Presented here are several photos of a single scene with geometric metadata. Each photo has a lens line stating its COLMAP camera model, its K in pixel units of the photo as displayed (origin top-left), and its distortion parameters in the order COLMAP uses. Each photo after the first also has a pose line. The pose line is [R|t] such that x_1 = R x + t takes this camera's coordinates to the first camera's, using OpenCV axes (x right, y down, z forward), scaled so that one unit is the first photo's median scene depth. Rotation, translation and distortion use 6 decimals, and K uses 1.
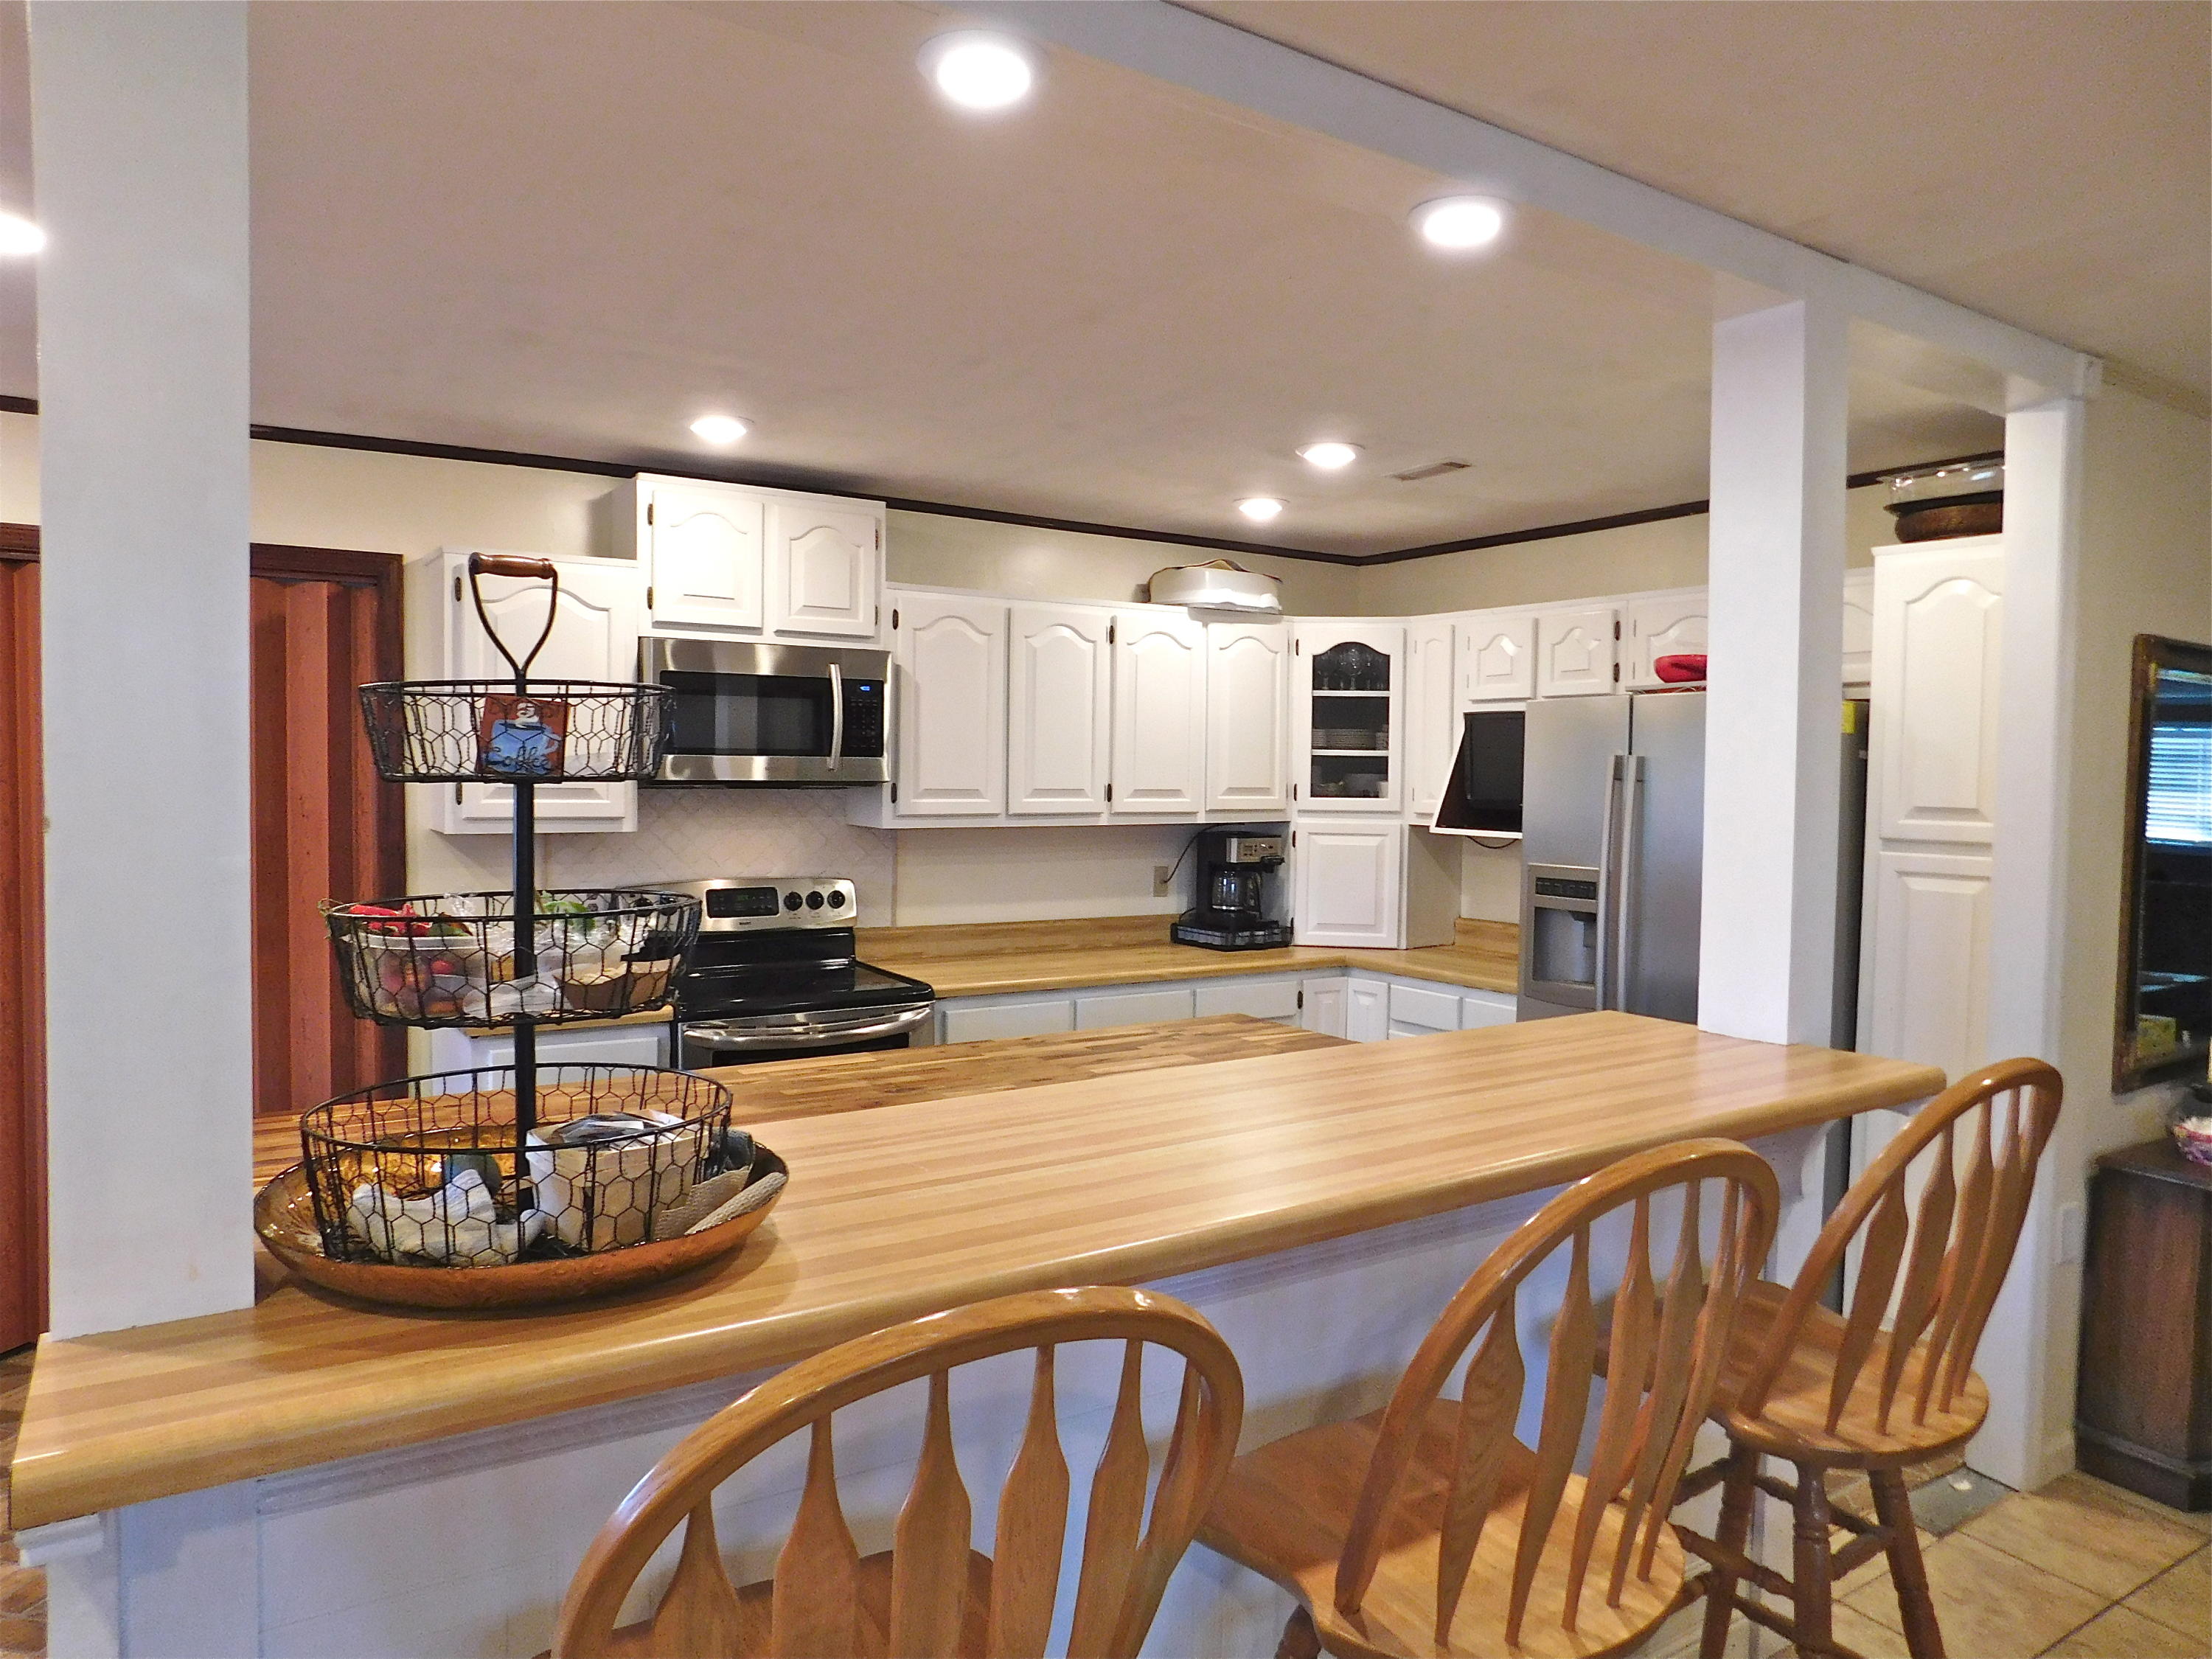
lens RADIAL K [[1465.2, 0, 1106.0], [0, 1465.2, 829.5], [0, 0, 1]] dist [-0.063335, 0.049976]
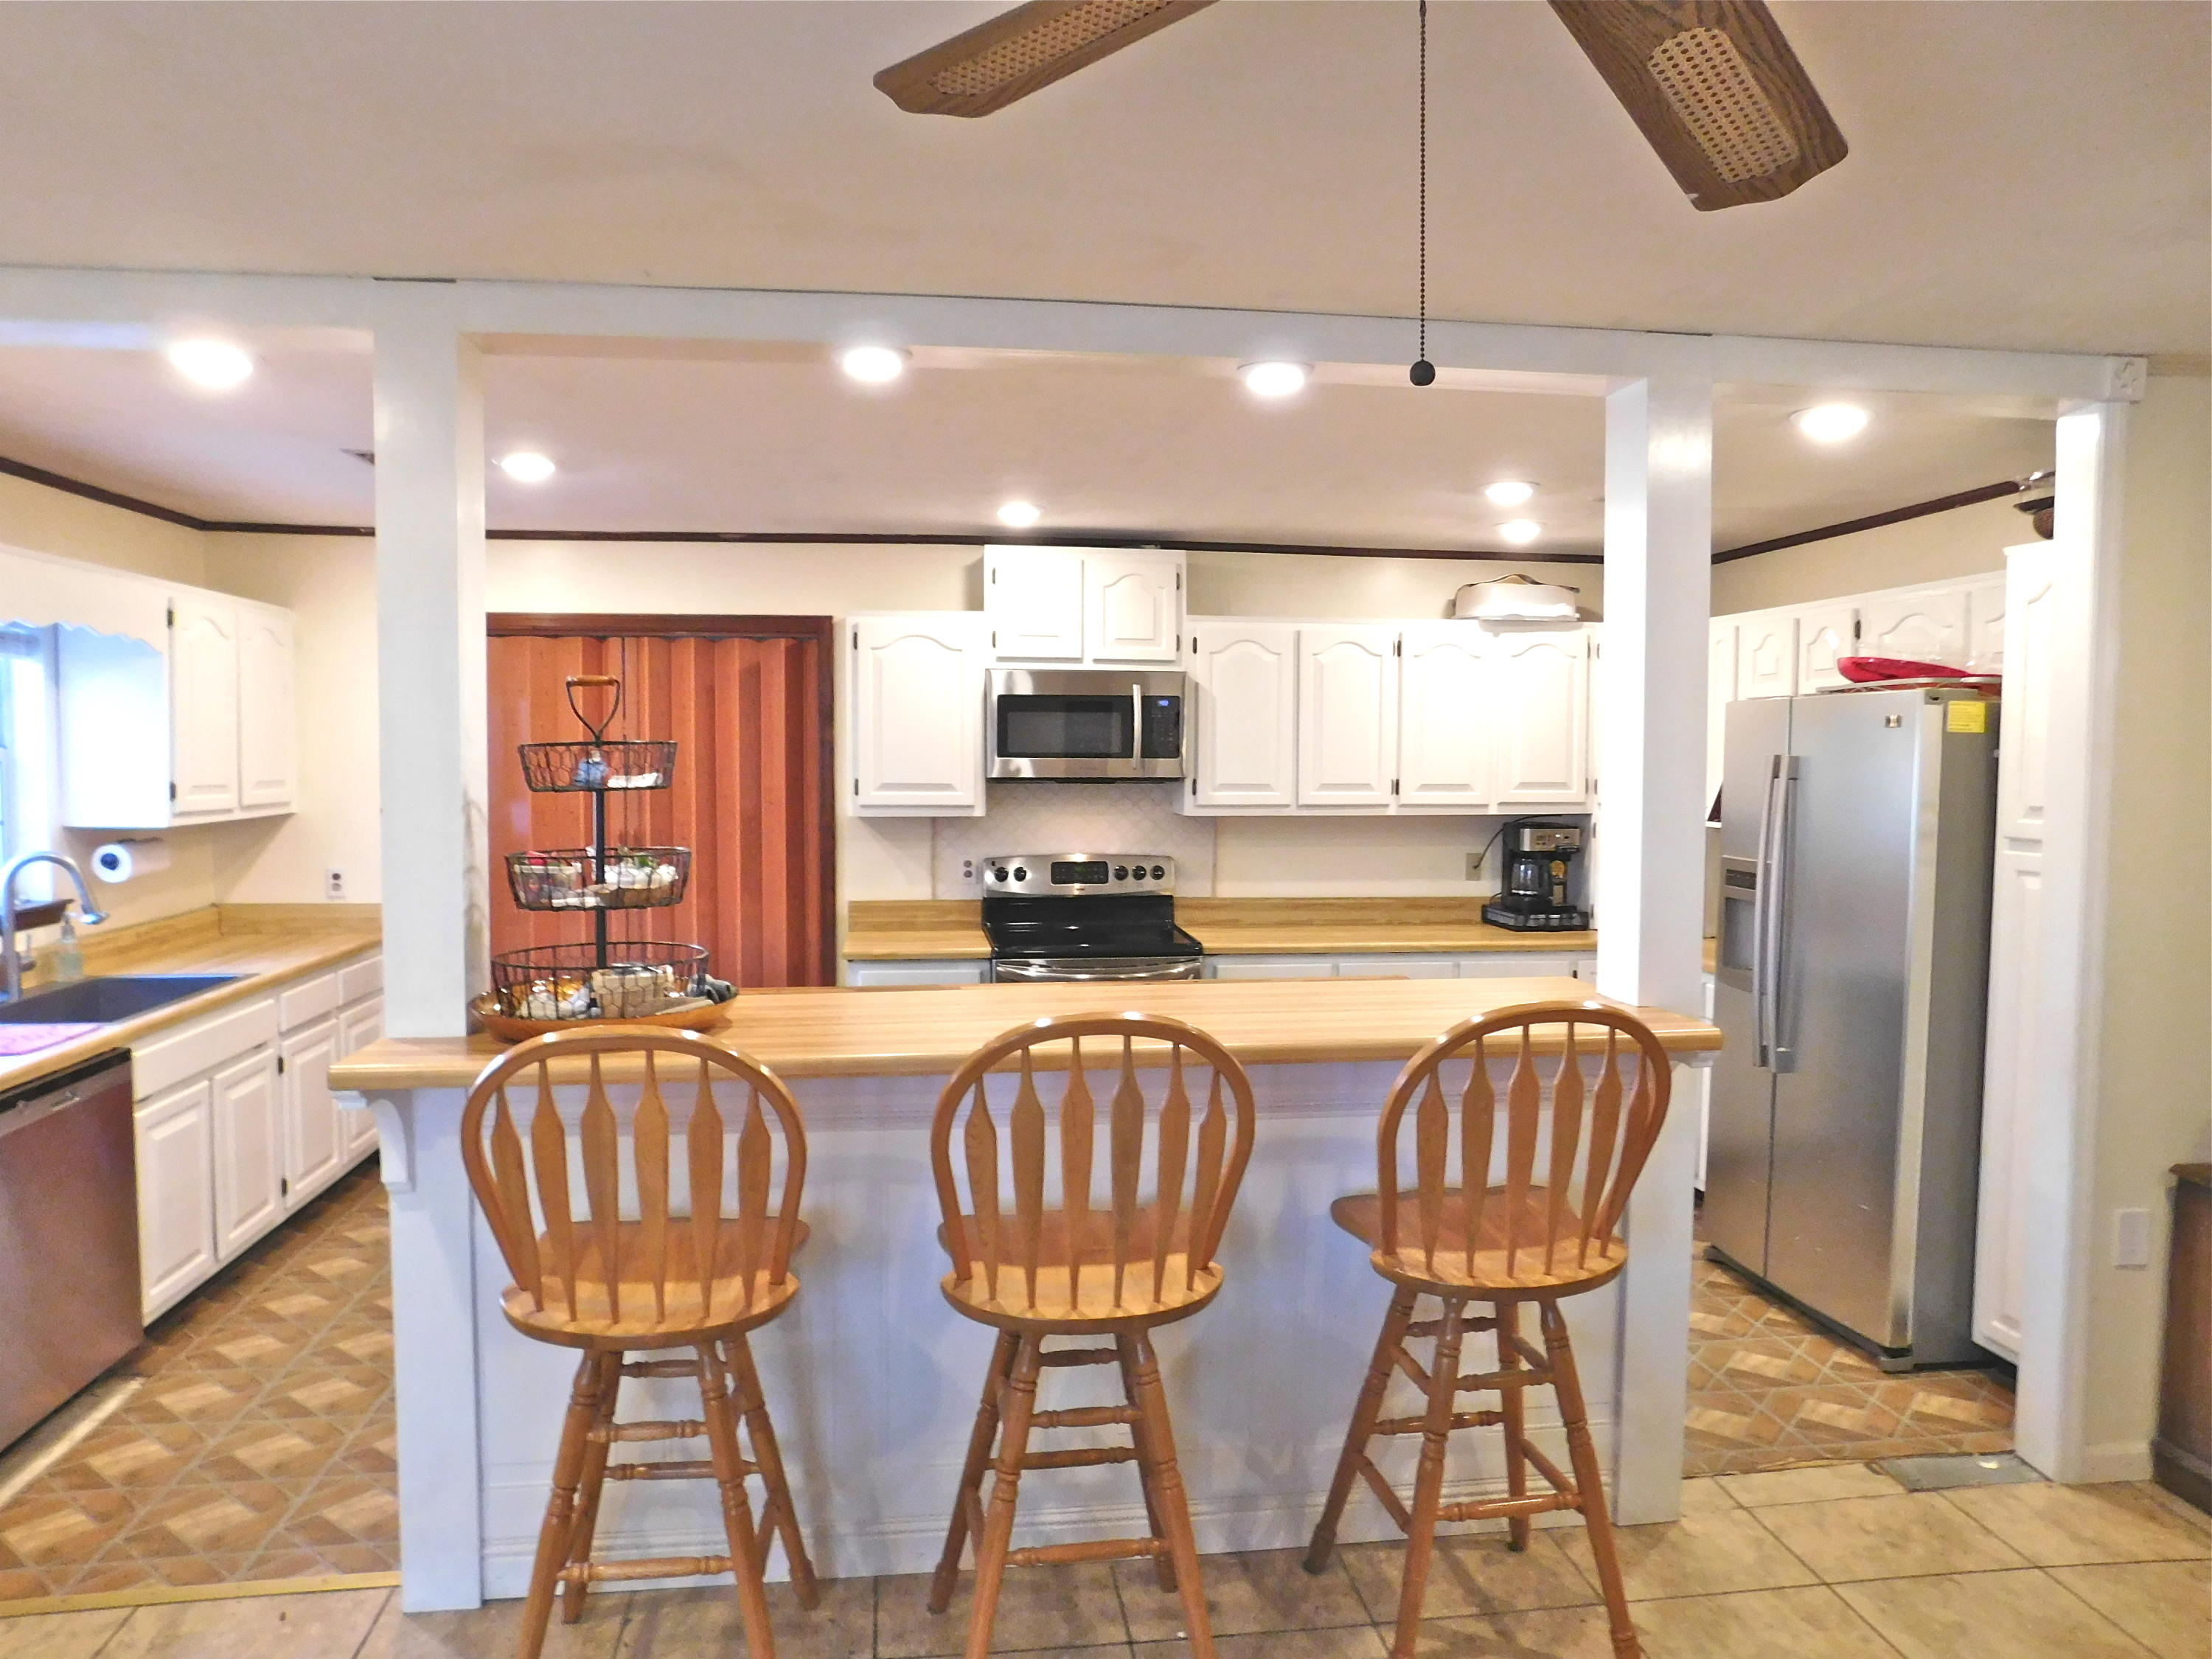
lens RADIAL K [[1465.2, 0, 1106.0], [0, 1465.2, 829.5], [0, 0, 1]] dist [-0.063335, 0.049976]
pose [[0.902048, 0.015070, -0.431373, 0.302795], [-0.011265, 0.999872, 0.011374, -0.002454], [0.431489, -0.005400, 0.902102, -0.132425]]
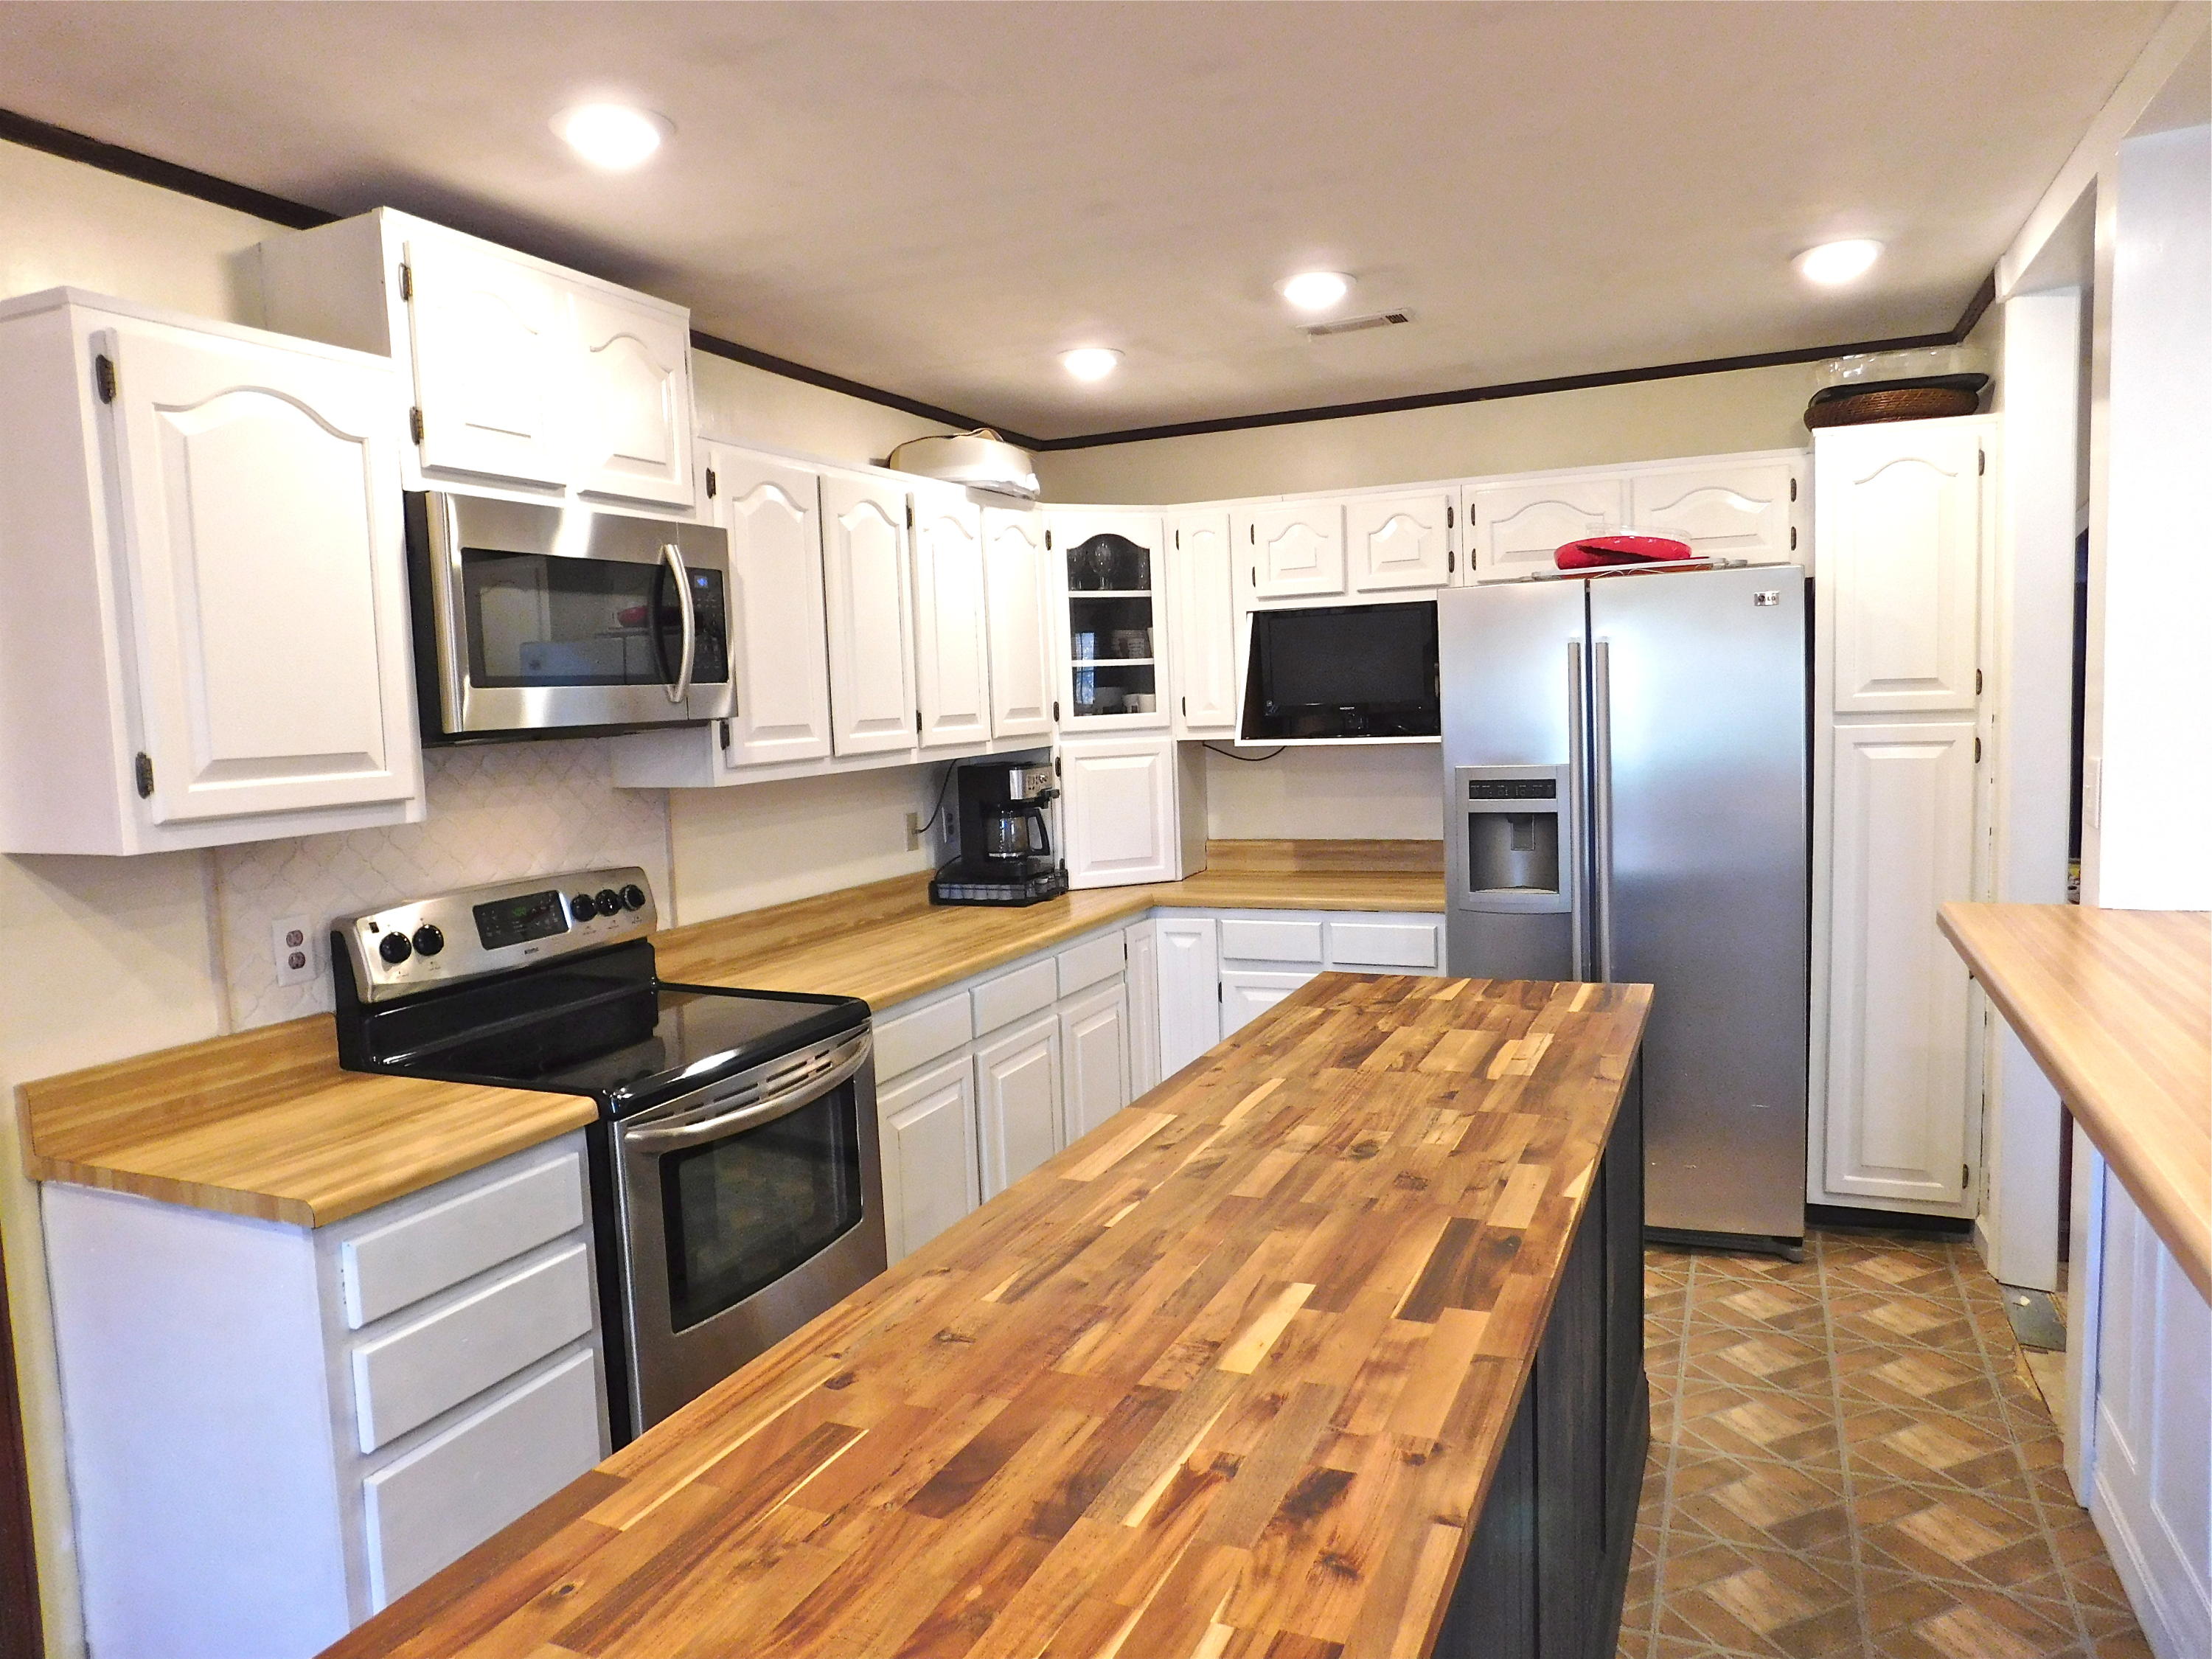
lens RADIAL K [[1465.2, 0, 1106.0], [0, 1465.2, 829.5], [0, 0, 1]] dist [-0.063335, 0.049976]
pose [[0.841864, -0.095834, 0.531113, -0.346851], [0.072902, 0.995281, 0.064032, -0.011027], [-0.534743, -0.015187, 0.844878, 0.301280]]
